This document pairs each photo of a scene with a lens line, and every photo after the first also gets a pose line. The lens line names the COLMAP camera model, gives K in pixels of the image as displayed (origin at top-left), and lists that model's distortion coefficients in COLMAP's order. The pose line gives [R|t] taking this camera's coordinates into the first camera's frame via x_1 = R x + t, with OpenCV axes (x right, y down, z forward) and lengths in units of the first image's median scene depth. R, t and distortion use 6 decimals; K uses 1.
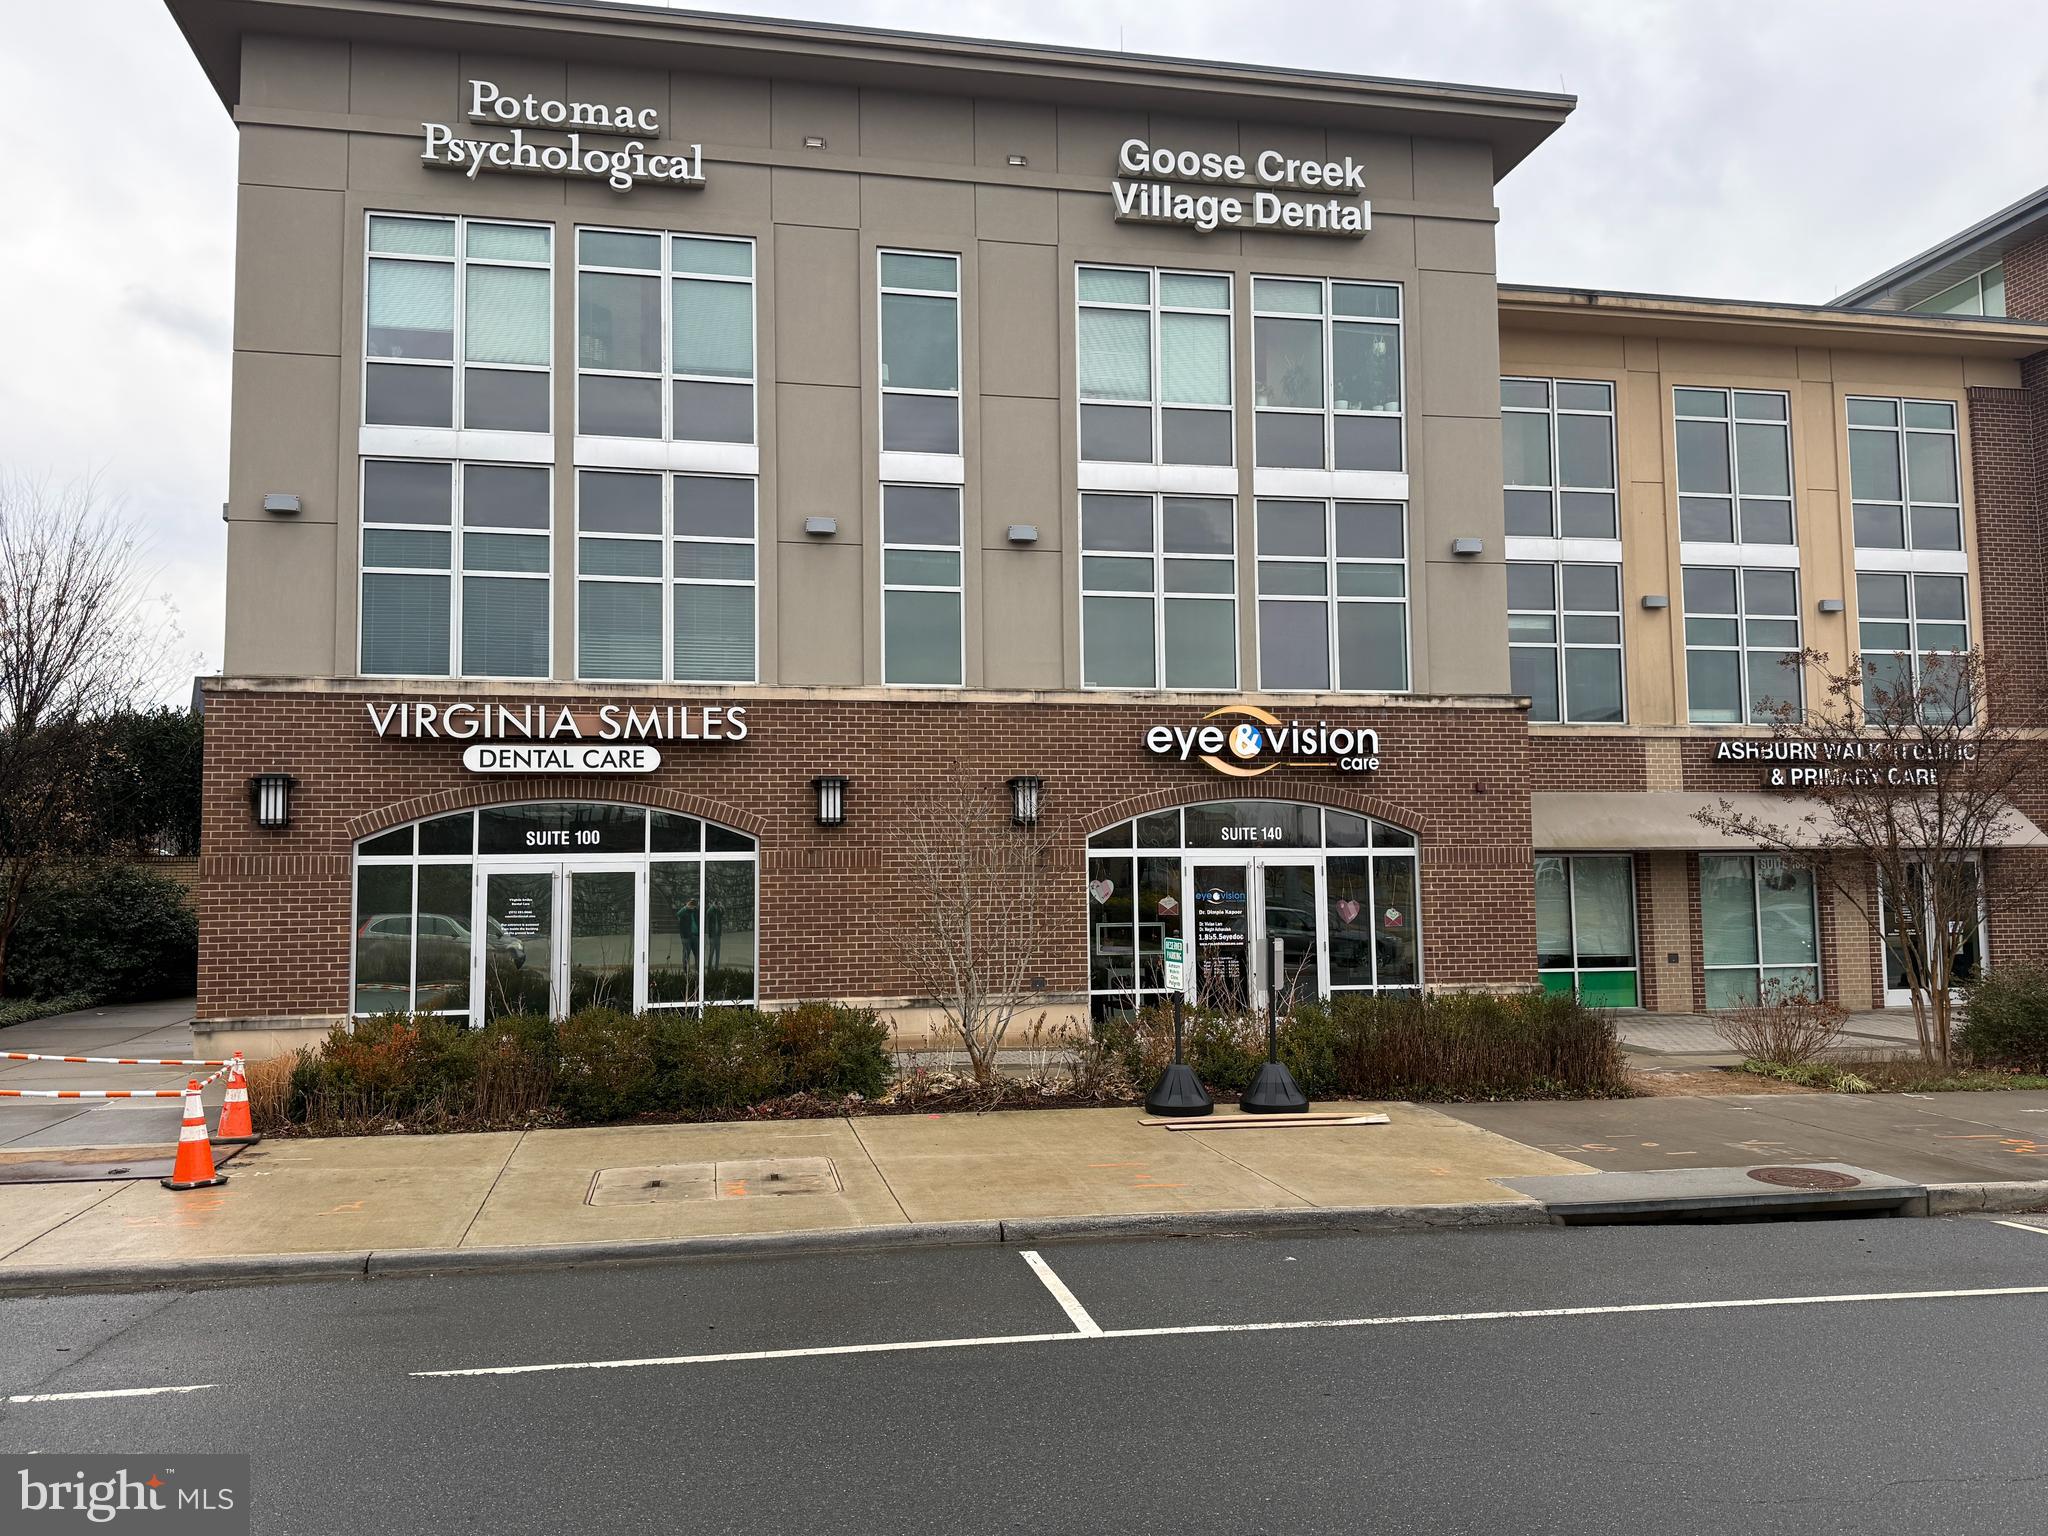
lens RADIAL K [[1578.5, 0, 1028.0], [0, 1578.5, 769.6], [0, 0, 1]] dist [0.113692, -0.002932]
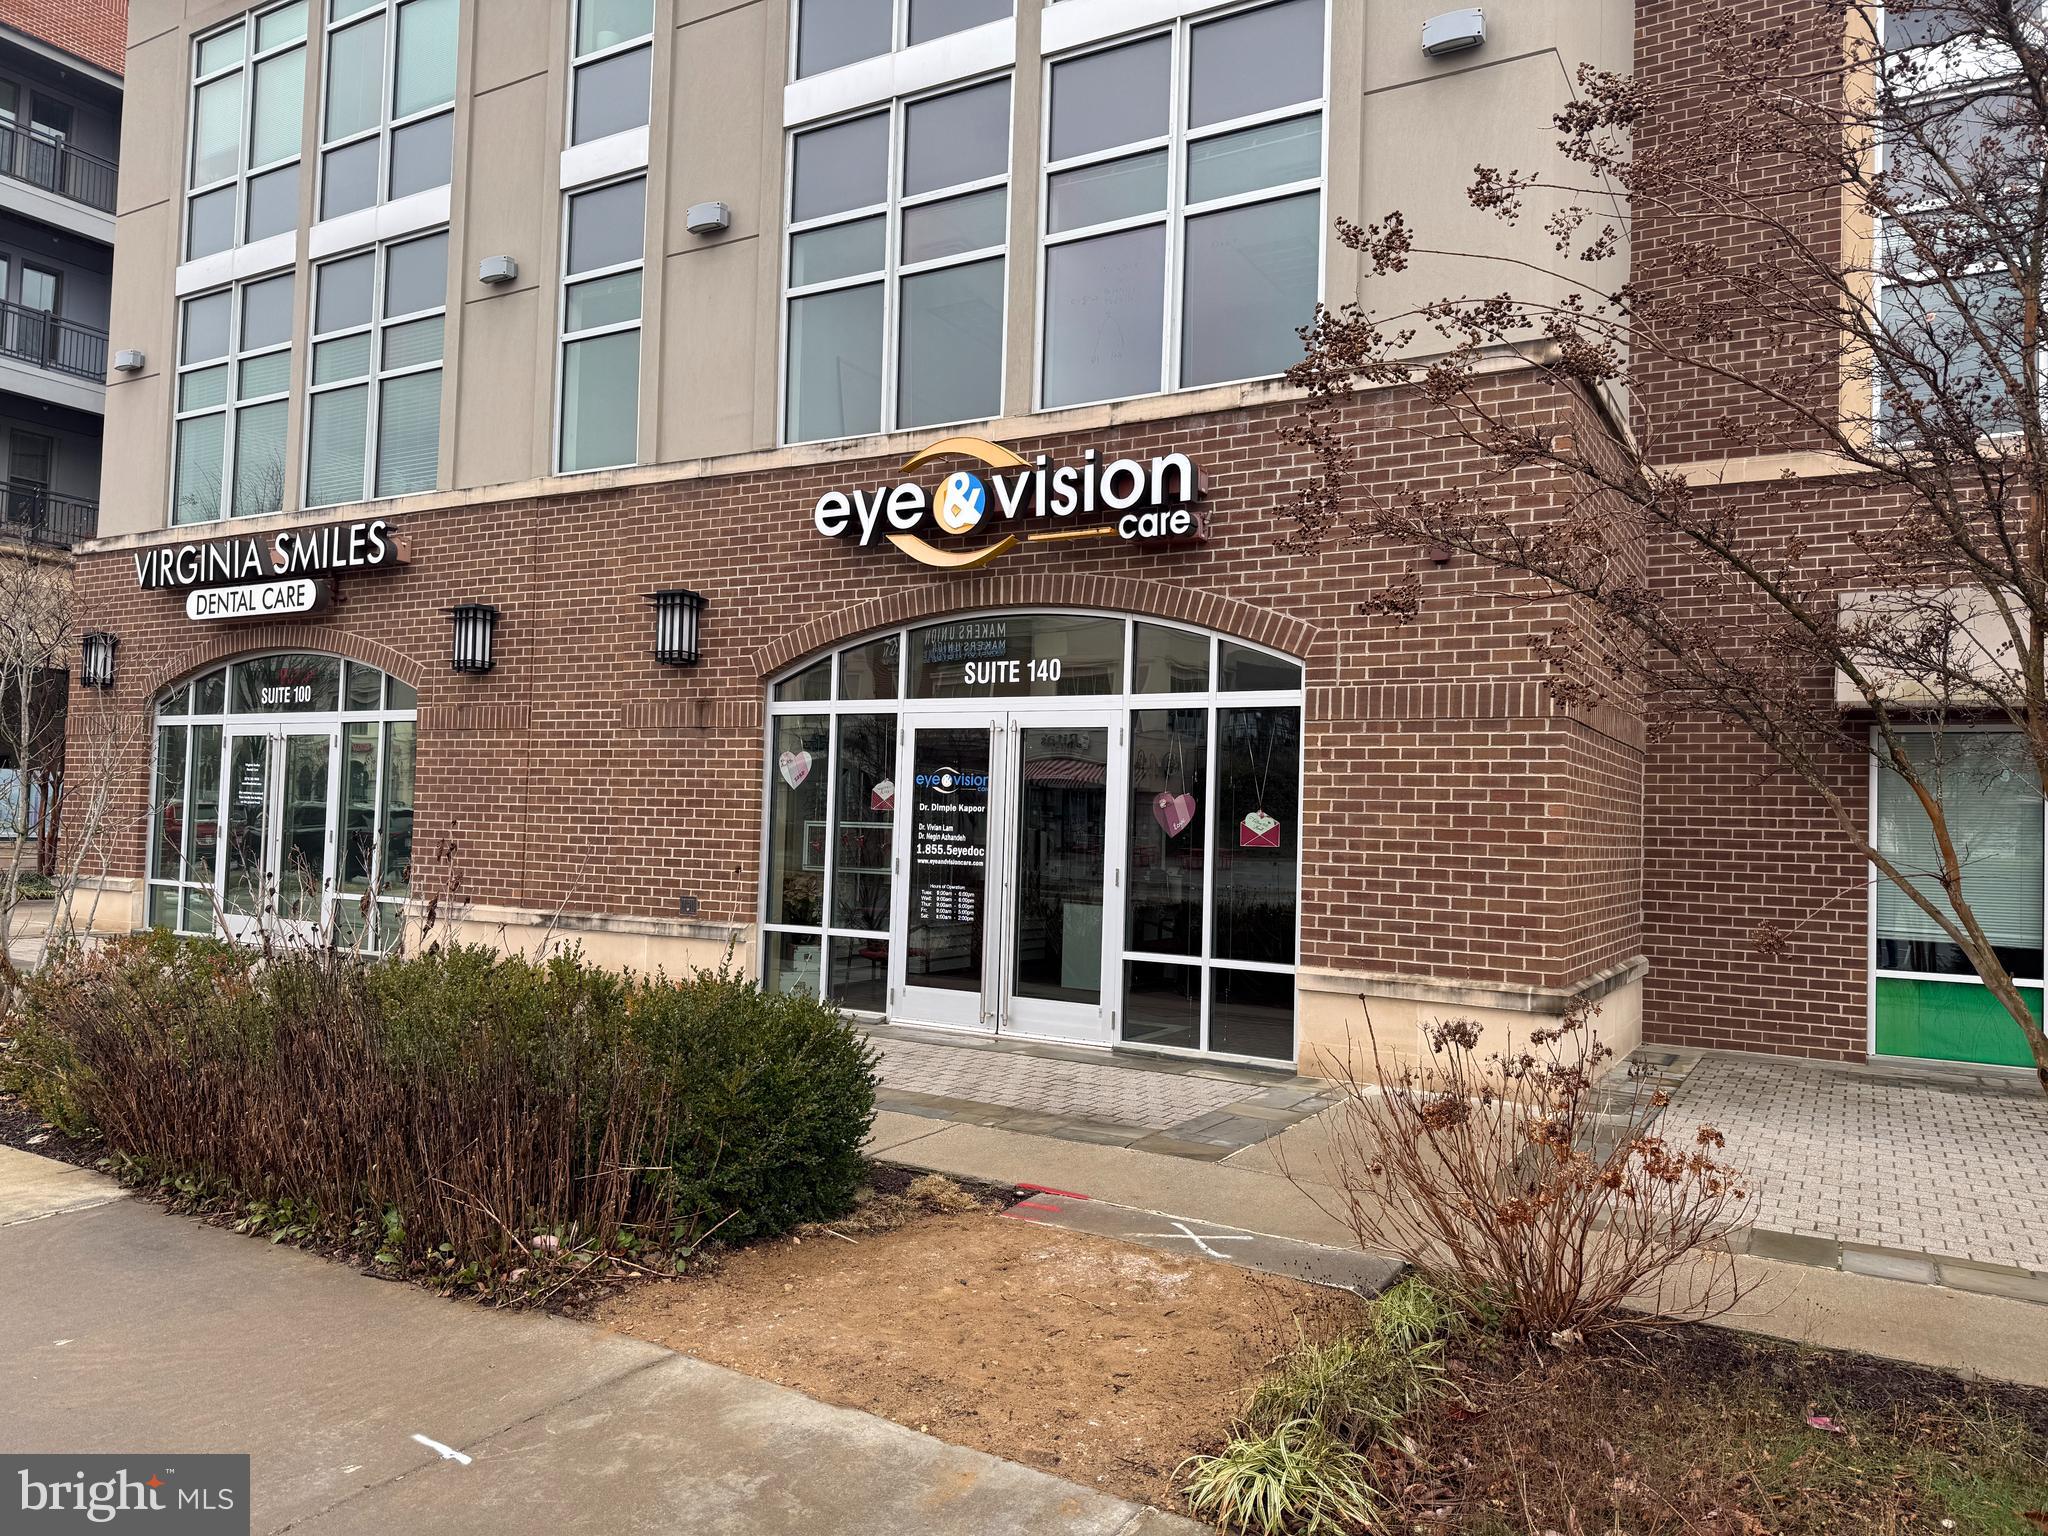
lens RADIAL K [[1403.0, 0, 1026.7], [0, 1403.0, 767.3], [0, 0, 1]] dist [0.081134, -0.016671]
pose [[0.749423, 0.009418, -0.662024, 0.523385], [0.021948, 0.998996, 0.039057, 0.060829], [0.661727, -0.043800, 0.748464, 0.690800]]
